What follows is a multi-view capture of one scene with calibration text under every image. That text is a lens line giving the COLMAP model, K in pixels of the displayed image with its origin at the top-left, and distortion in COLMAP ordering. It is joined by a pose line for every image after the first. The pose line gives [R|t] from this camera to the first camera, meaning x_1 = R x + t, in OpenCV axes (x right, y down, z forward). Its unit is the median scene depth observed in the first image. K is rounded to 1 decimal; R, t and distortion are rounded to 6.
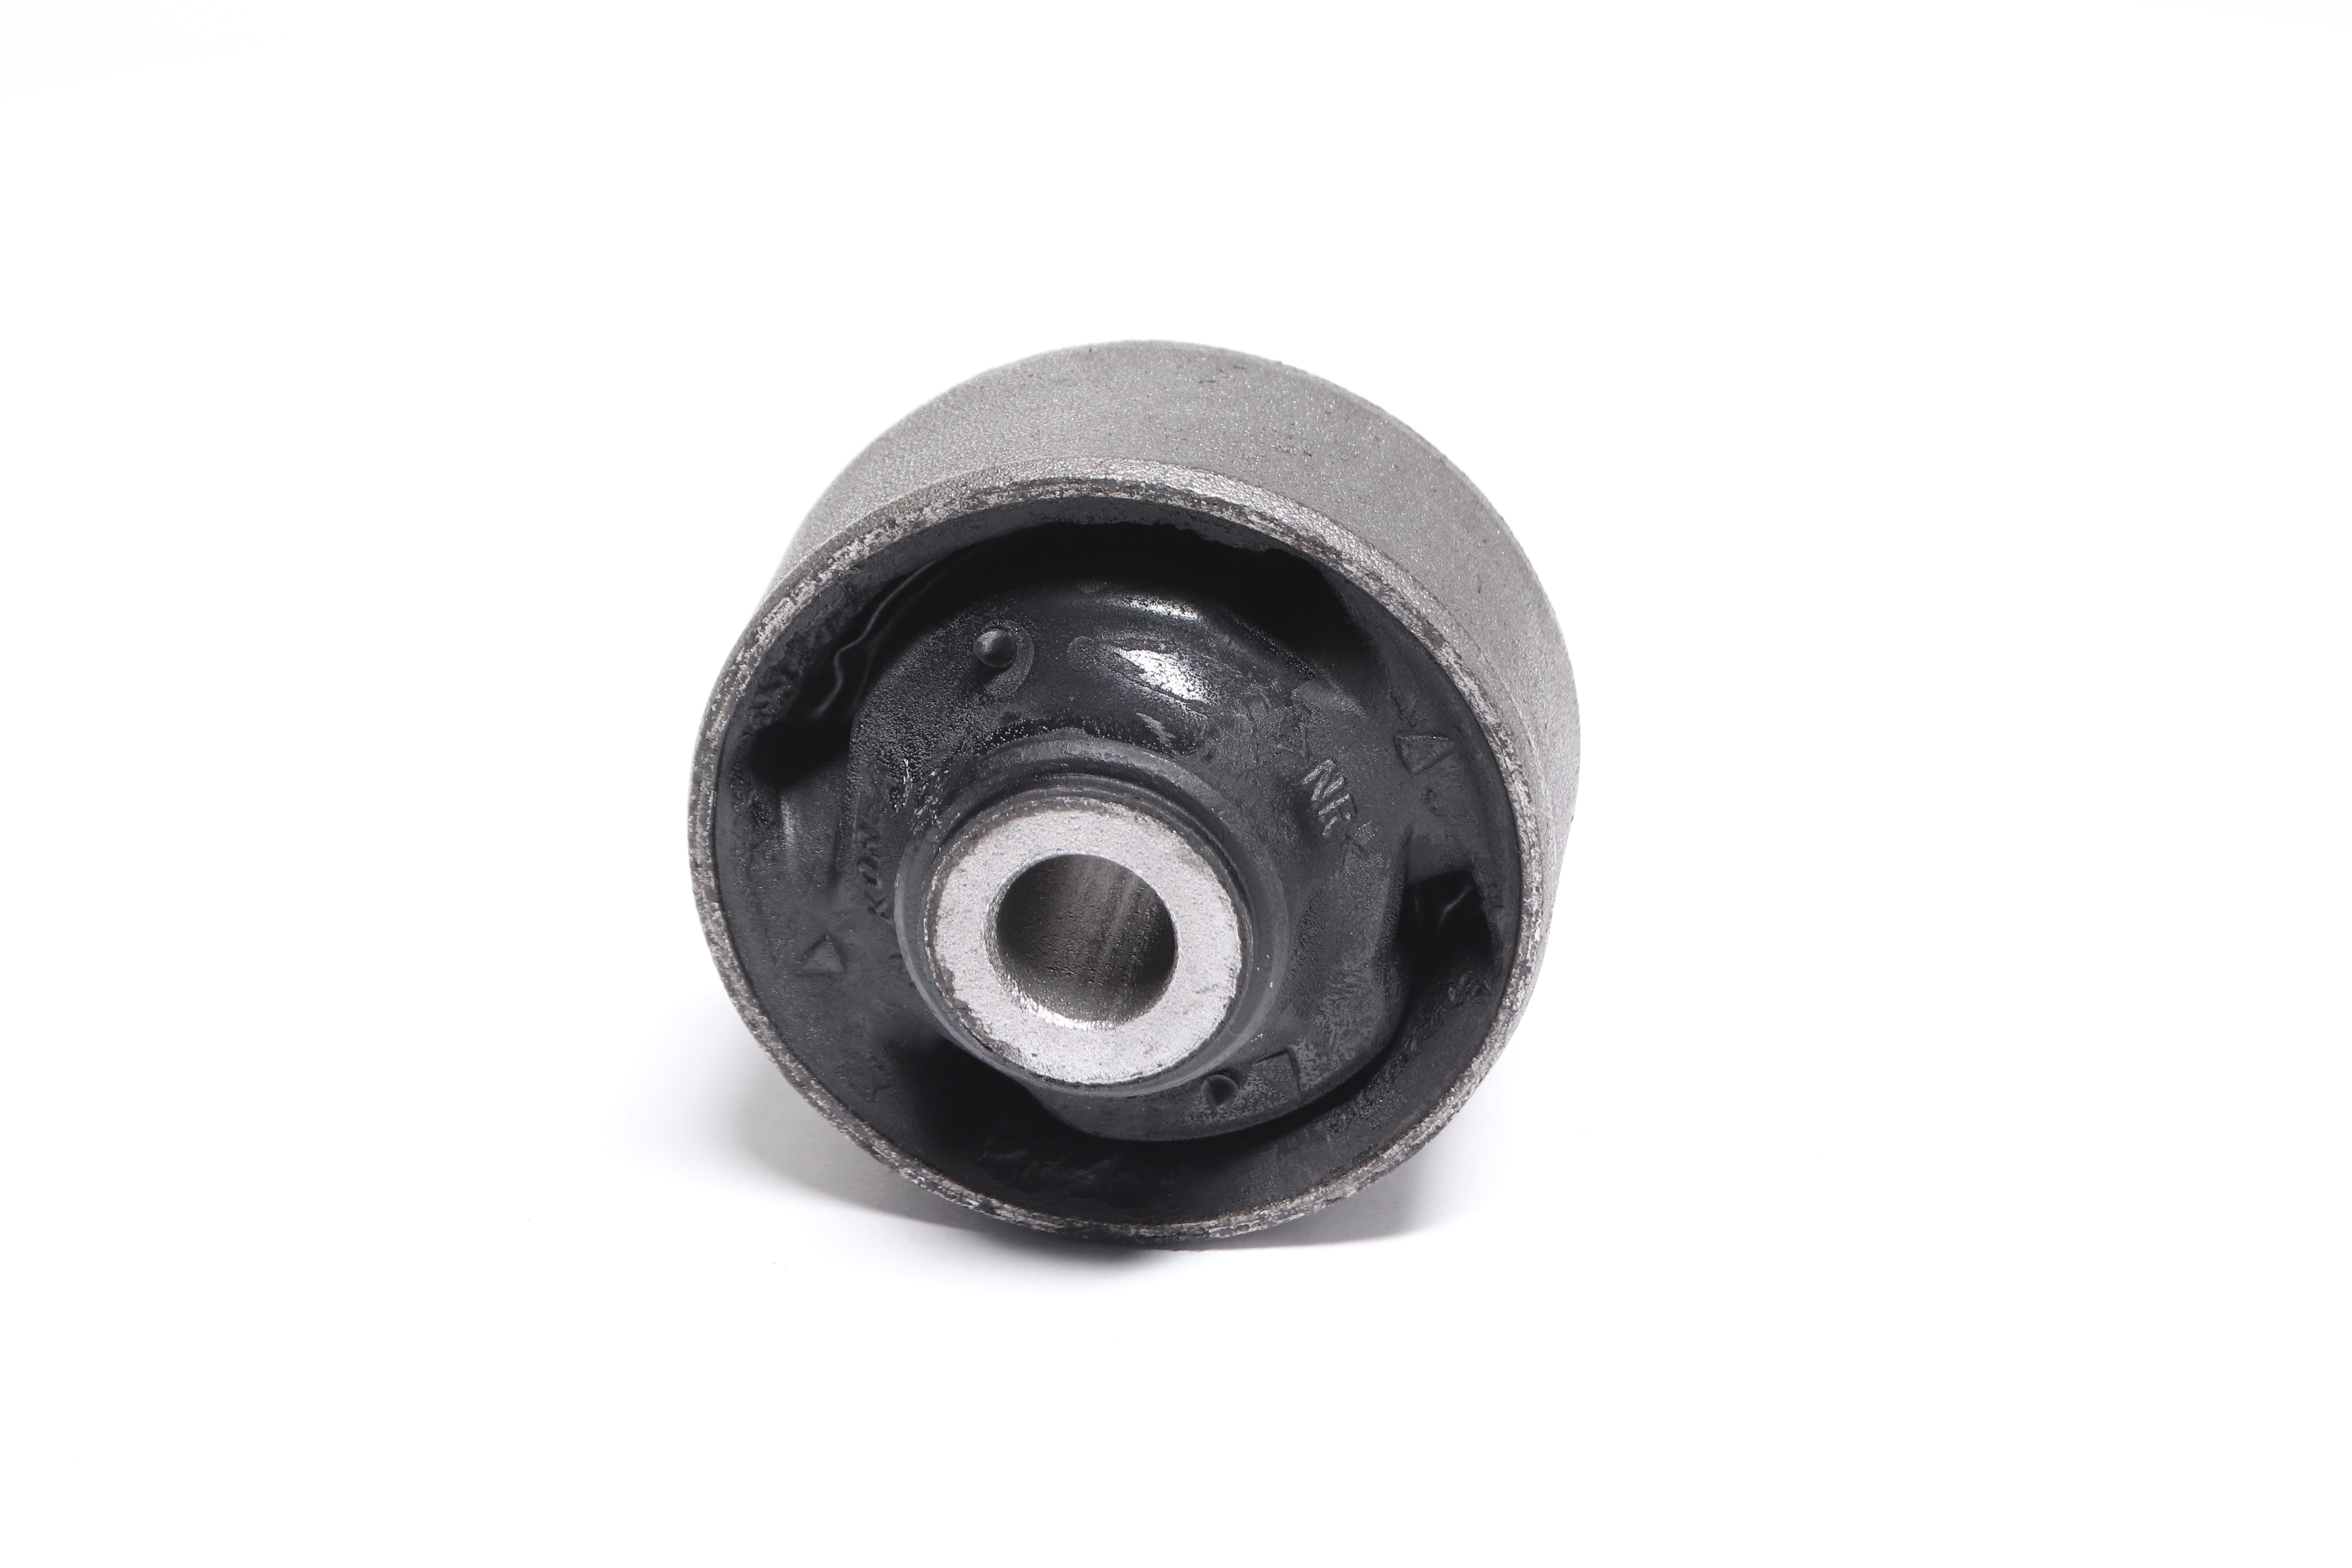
lens RADIAL K [[6060.3, 0, 1177.4], [0, 6060.3, 786.9], [0, 0, 1]] dist [0.022078, 0.000000]
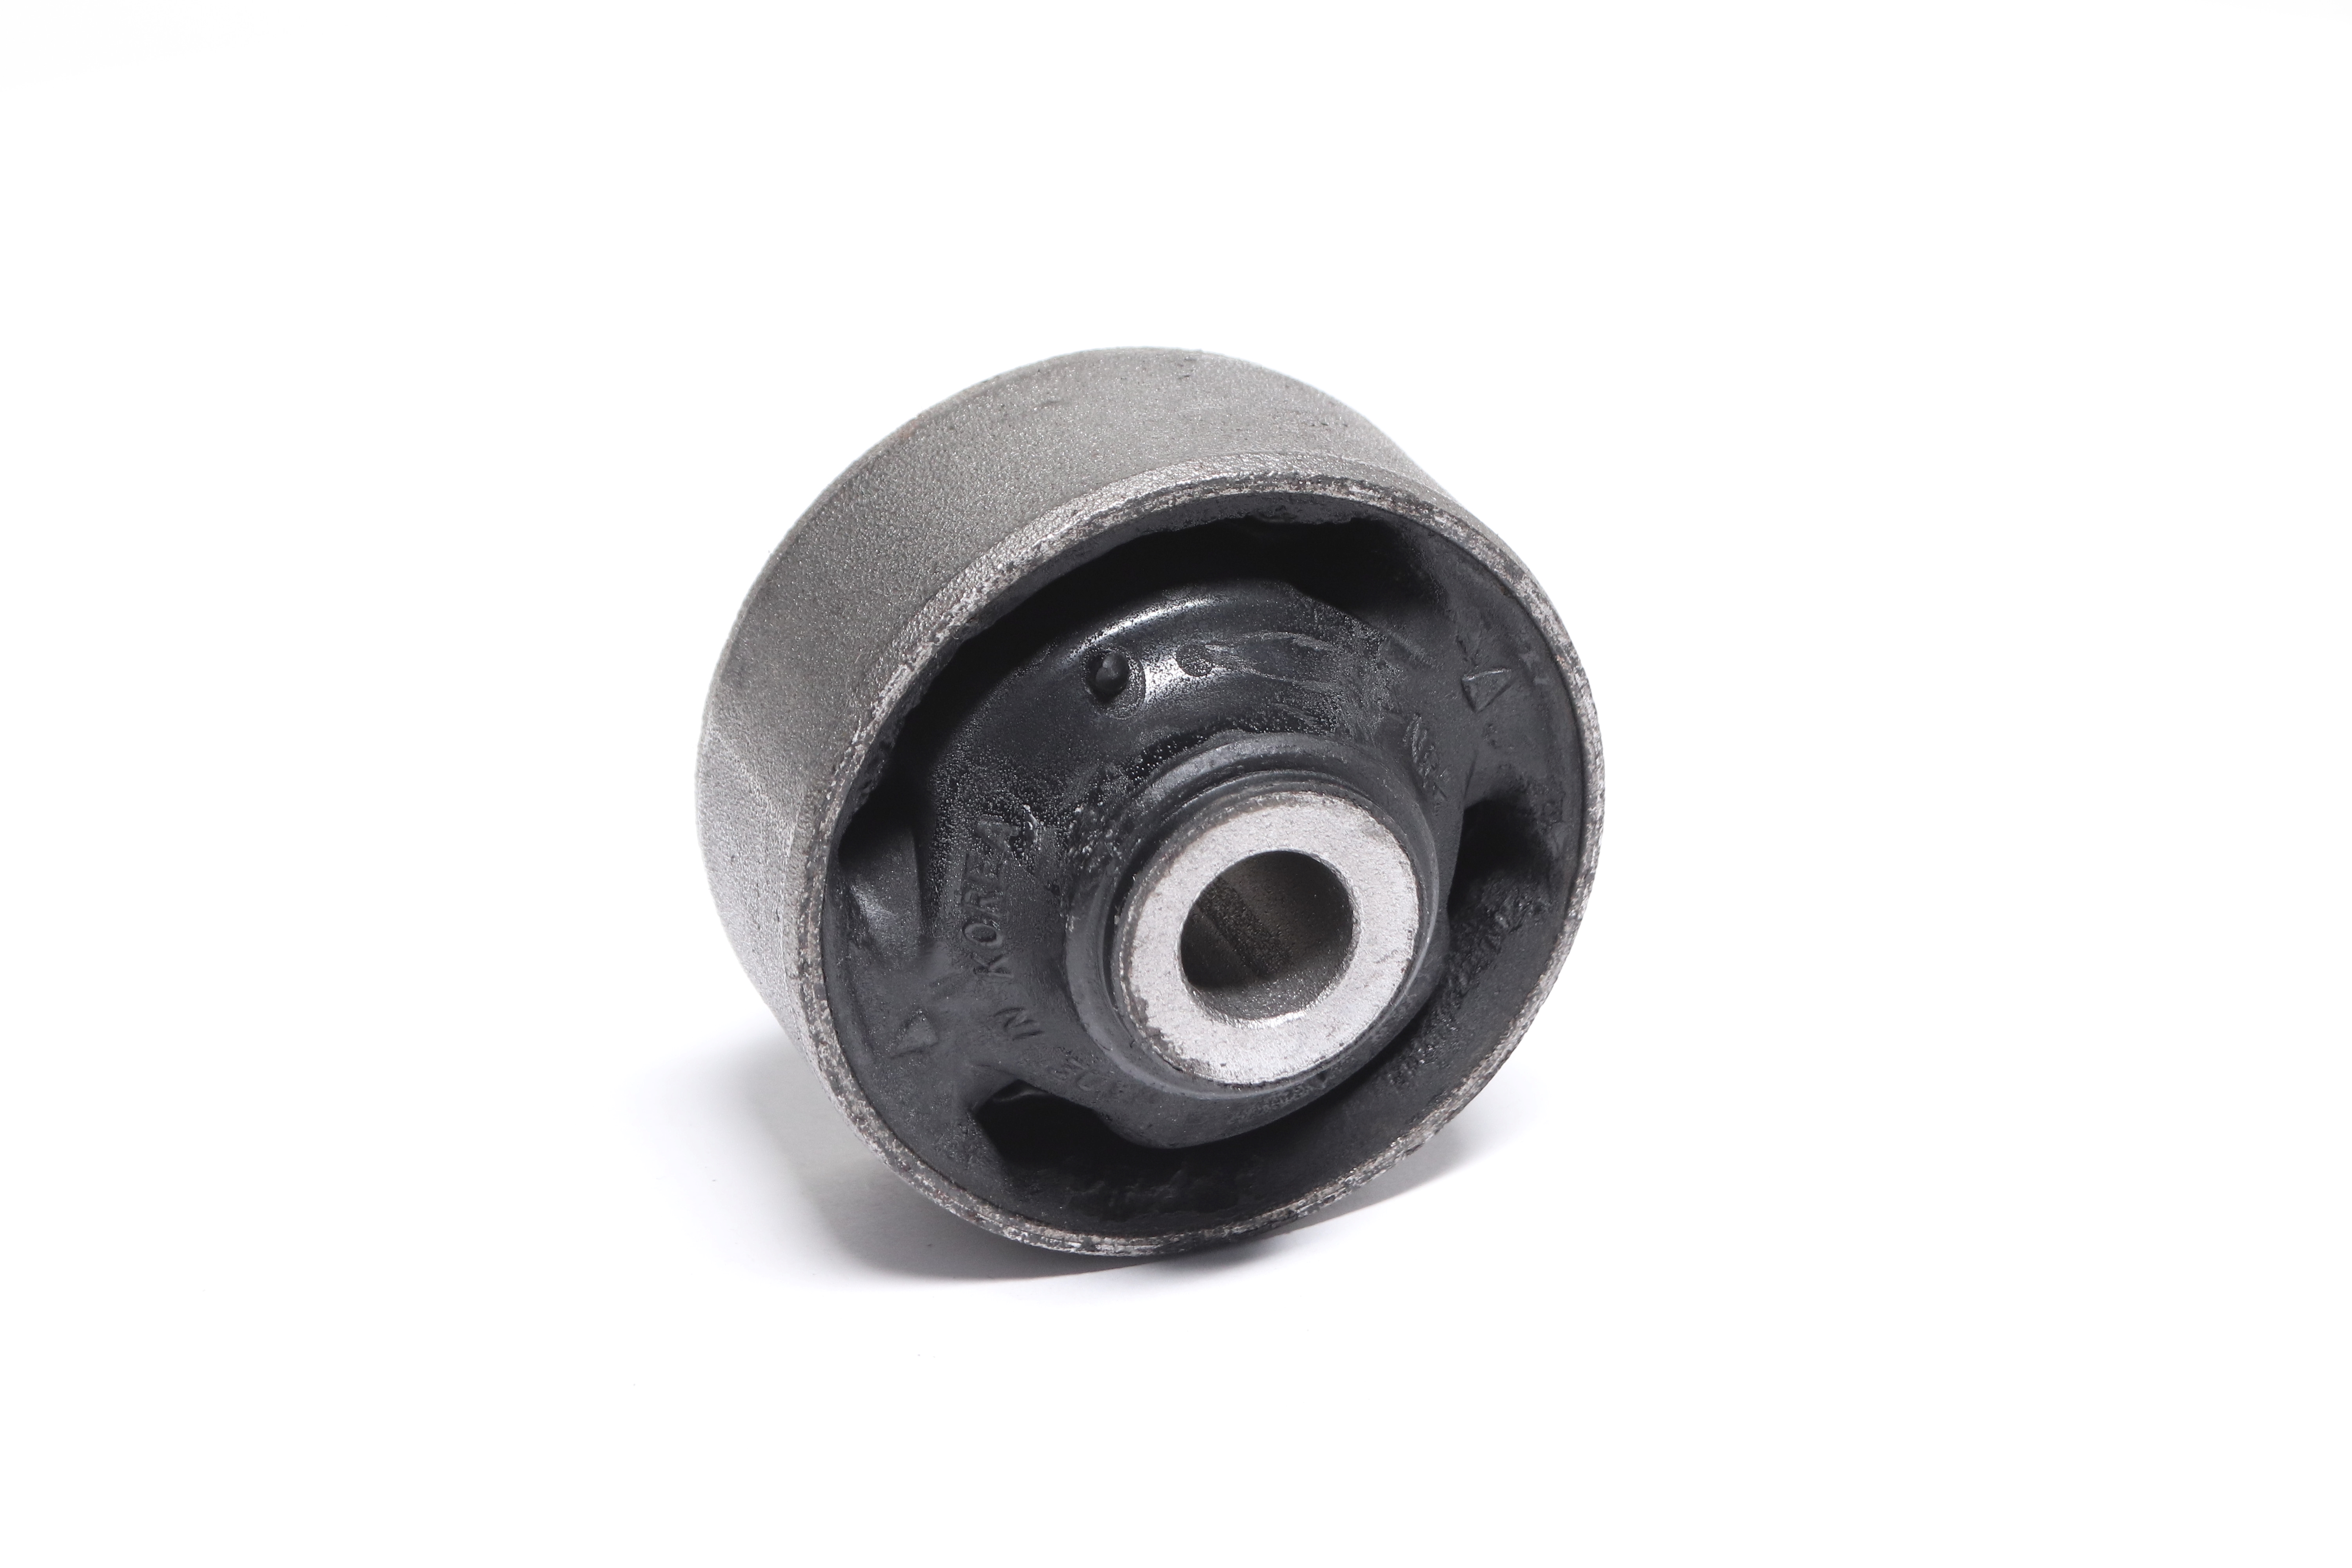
lens RADIAL K [[6060.3, 0, 1175.4], [0, 6060.3, 777.6], [0, 0, 1]] dist [0.022078, 0.000000]
pose [[0.826996, -0.204968, 0.523513, -0.541260], [0.212337, 0.976079, 0.046727, -0.049934], [-0.520568, 0.072518, 0.850735, 0.155030]]
